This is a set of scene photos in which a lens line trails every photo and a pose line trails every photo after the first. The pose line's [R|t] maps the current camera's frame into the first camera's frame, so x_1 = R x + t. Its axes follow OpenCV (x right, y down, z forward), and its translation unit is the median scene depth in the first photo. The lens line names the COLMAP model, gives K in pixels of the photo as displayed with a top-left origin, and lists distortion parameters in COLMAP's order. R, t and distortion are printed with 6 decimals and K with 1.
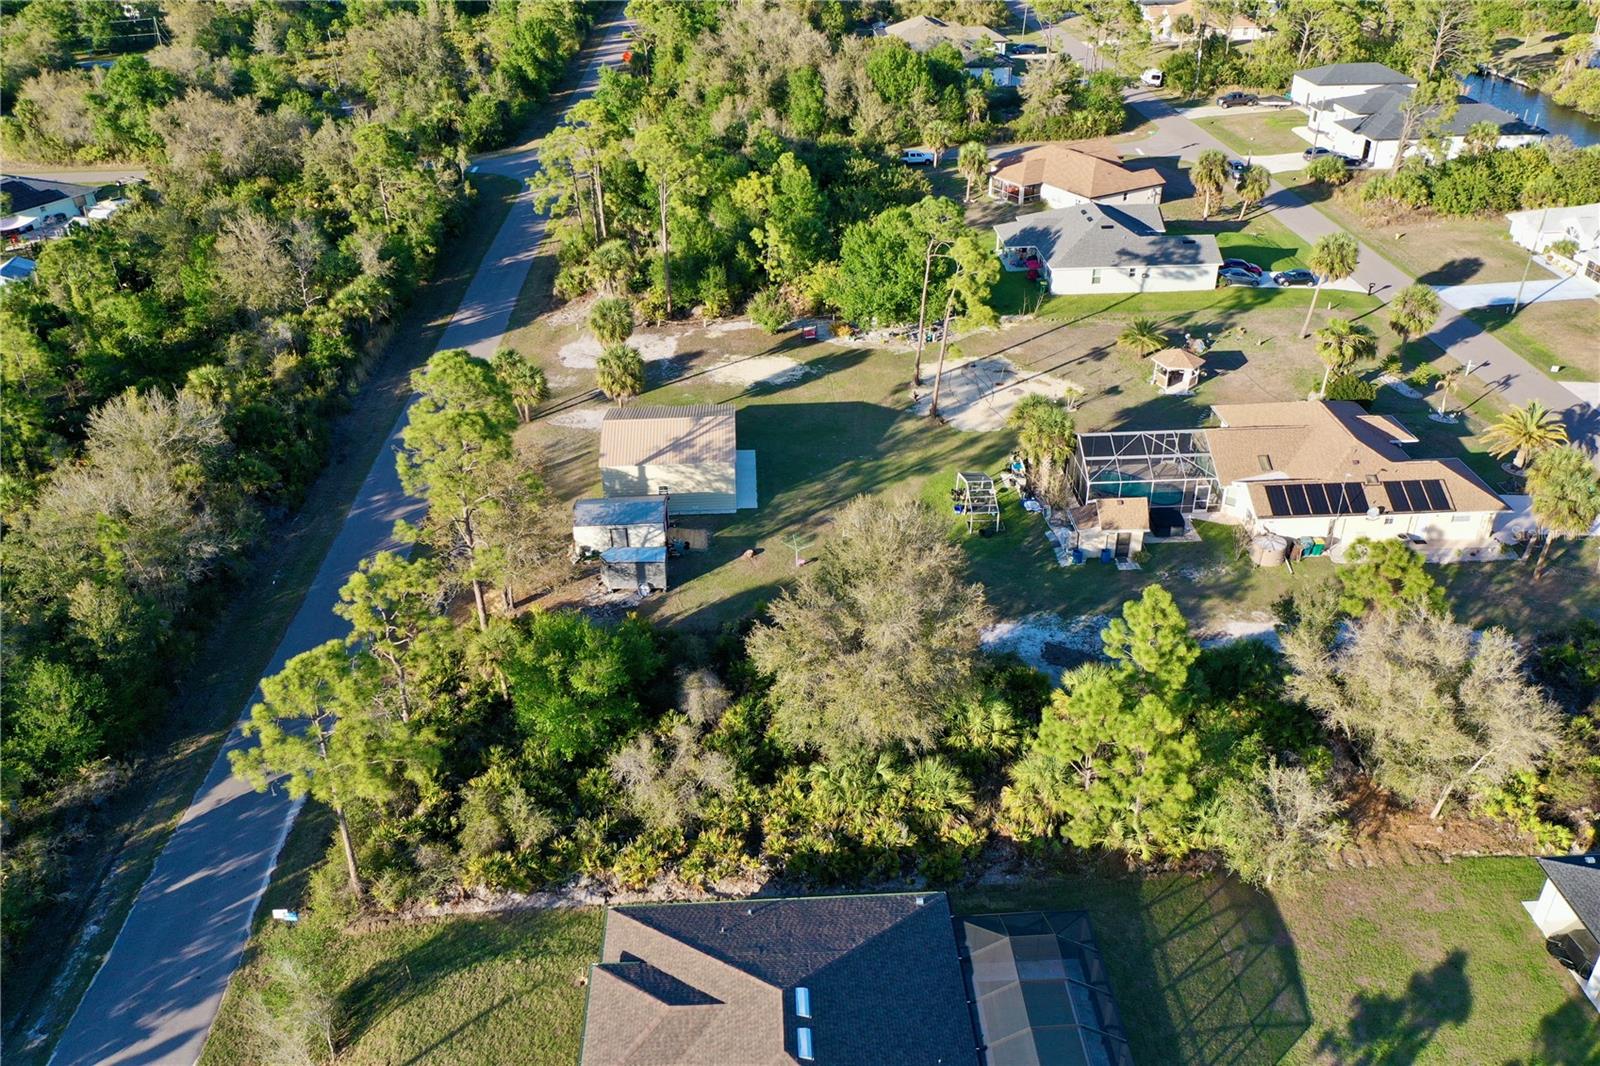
lens RADIAL K [[1244.7, 0, 803.5], [0, 1244.7, 539.0], [0, 0, 1]] dist [-0.001317, -0.009801]
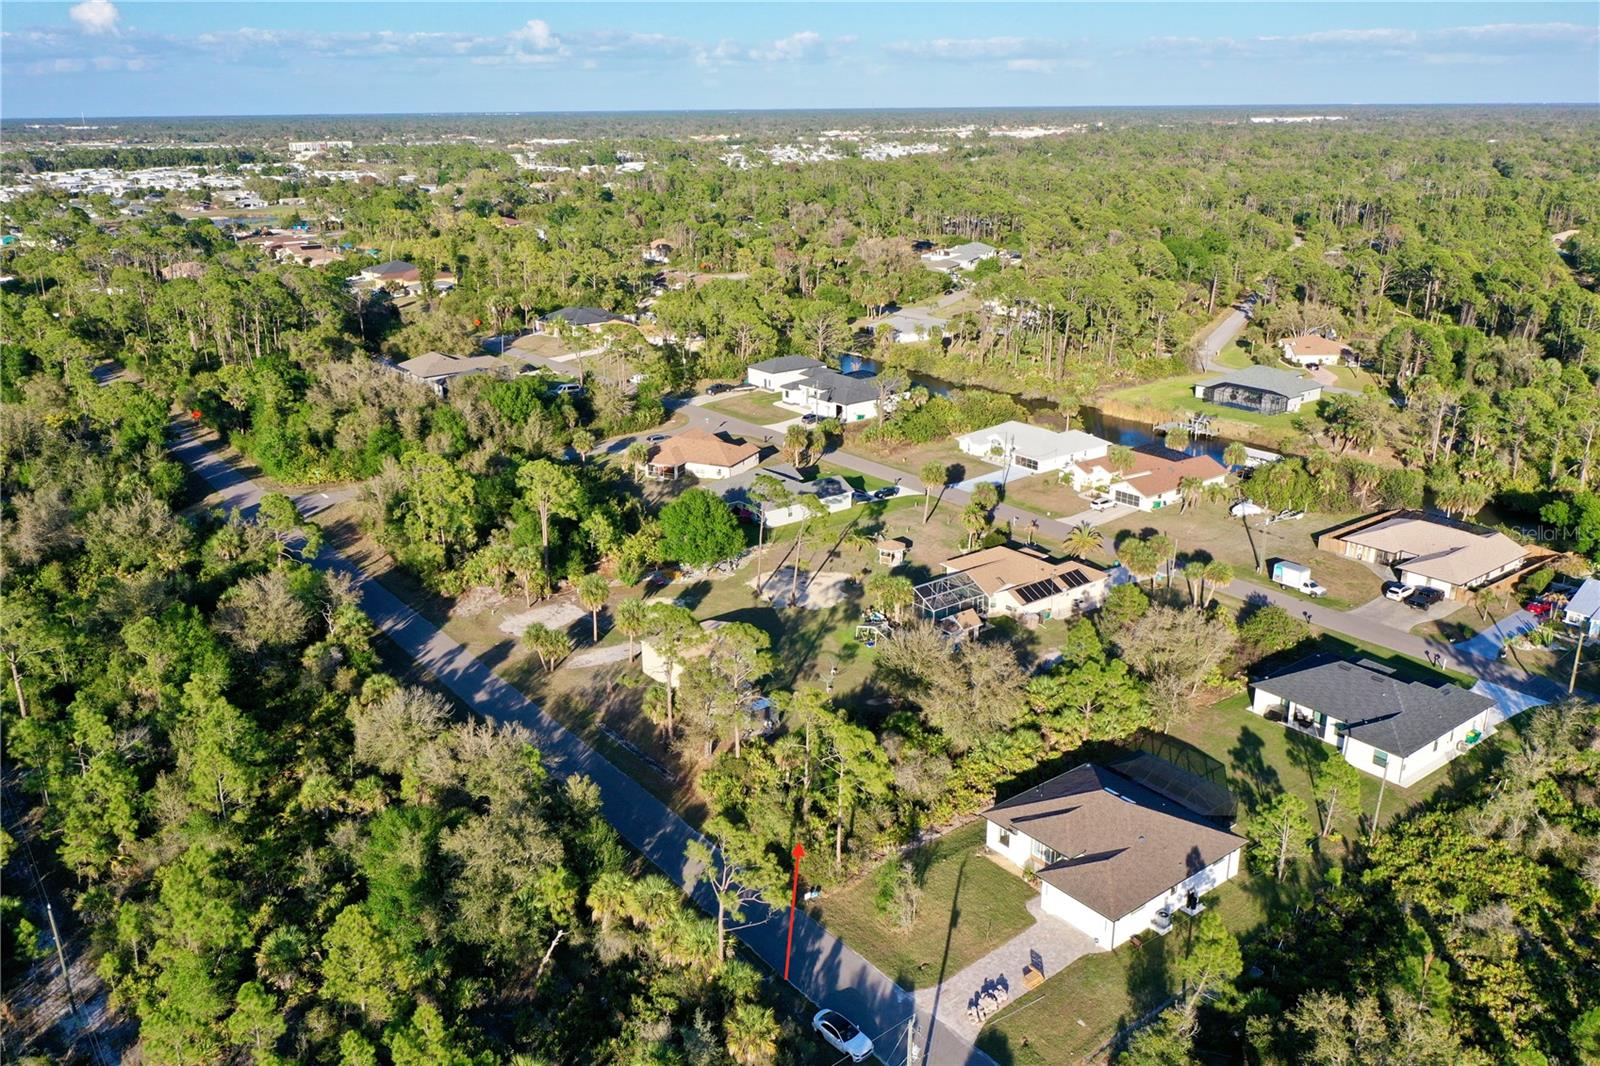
lens RADIAL K [[1244.7, 0, 803.5], [0, 1244.7, 539.0], [0, 0, 1]] dist [-0.001317, -0.009801]
pose [[0.820357, -0.180878, 0.542492, -0.719862], [0.290751, 0.948818, -0.123319, 0.018671], [-0.492421, 0.258895, 0.830960, -0.339274]]
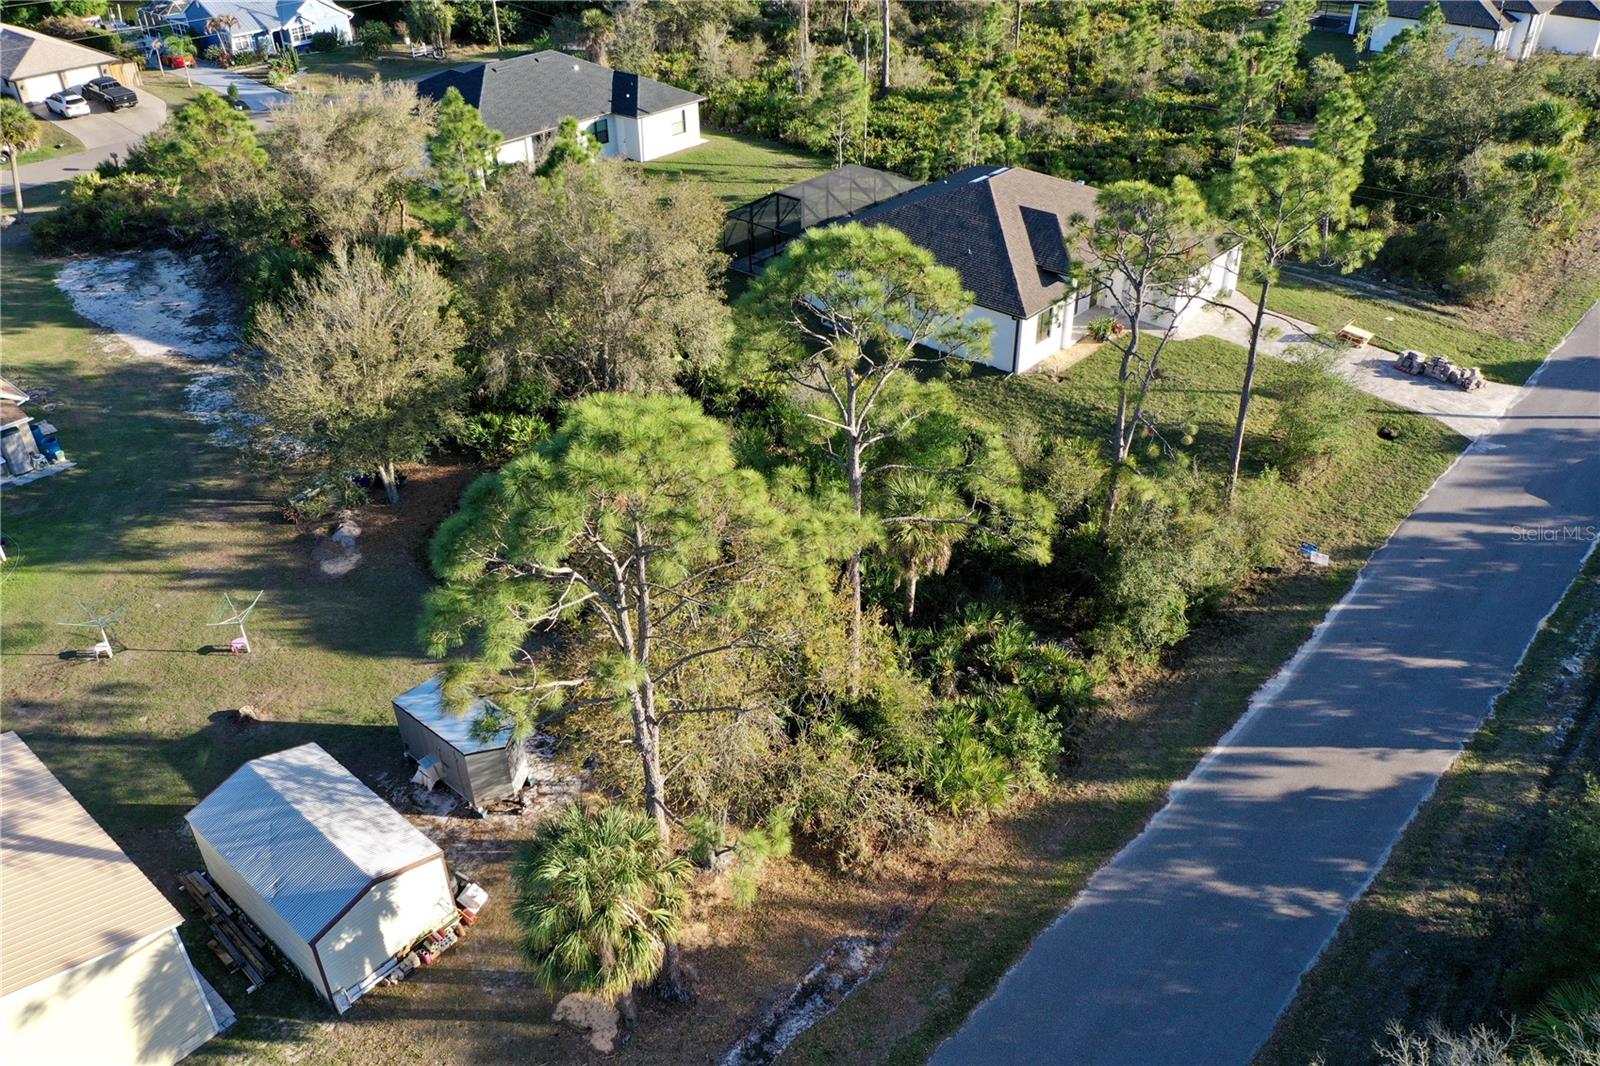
lens RADIAL K [[1264.5, 0, 804.8], [0, 1264.5, 537.1], [0, 0, 1]] dist [0.000763, -0.013045]
pose [[-0.716111, -0.364928, 0.594990, -0.366639], [0.374857, 0.517995, 0.768871, -0.250579], [-0.588785, 0.773633, -0.234146, 0.761073]]
